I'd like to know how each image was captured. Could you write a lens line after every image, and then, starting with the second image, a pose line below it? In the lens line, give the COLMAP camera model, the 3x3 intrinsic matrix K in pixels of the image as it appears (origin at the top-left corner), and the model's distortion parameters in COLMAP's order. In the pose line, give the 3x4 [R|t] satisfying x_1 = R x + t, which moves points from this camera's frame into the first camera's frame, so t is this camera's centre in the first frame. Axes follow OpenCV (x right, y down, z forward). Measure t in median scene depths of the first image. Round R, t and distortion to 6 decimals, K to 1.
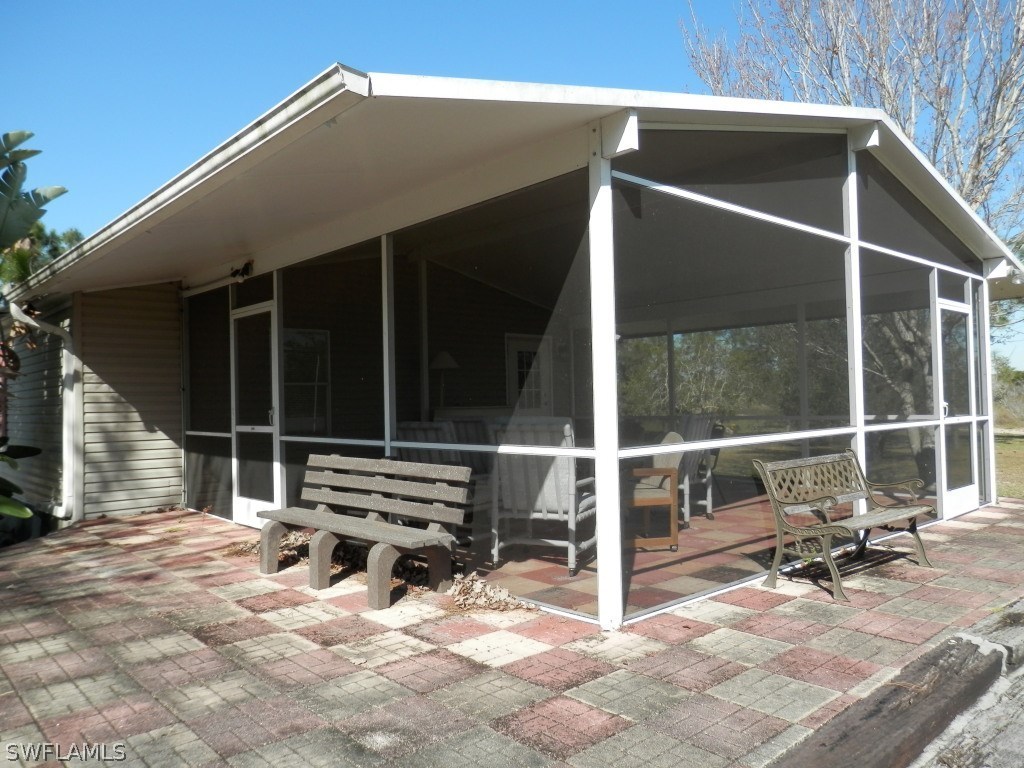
lens RADIAL K [[758.1, 0, 519.2], [0, 758.1, 380.9], [0, 0, 1]] dist [0.002282, 0.001363]
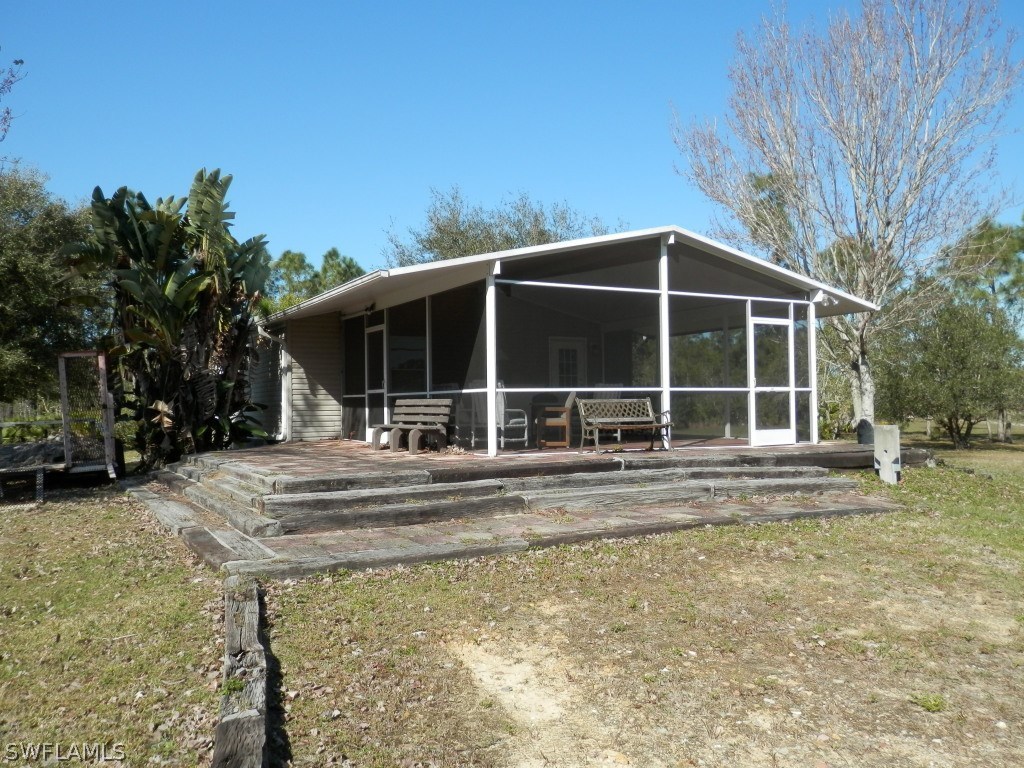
lens RADIAL K [[836.8, 0, 512.0], [0, 836.8, 384.0], [0, 0, 1]] dist [-0.008037, 0.064273]
pose [[0.975087, 0.003722, -0.221792, 0.444600], [-0.002902, 0.999988, 0.004023, 0.035492], [0.221804, -0.003279, 0.975086, -0.961555]]
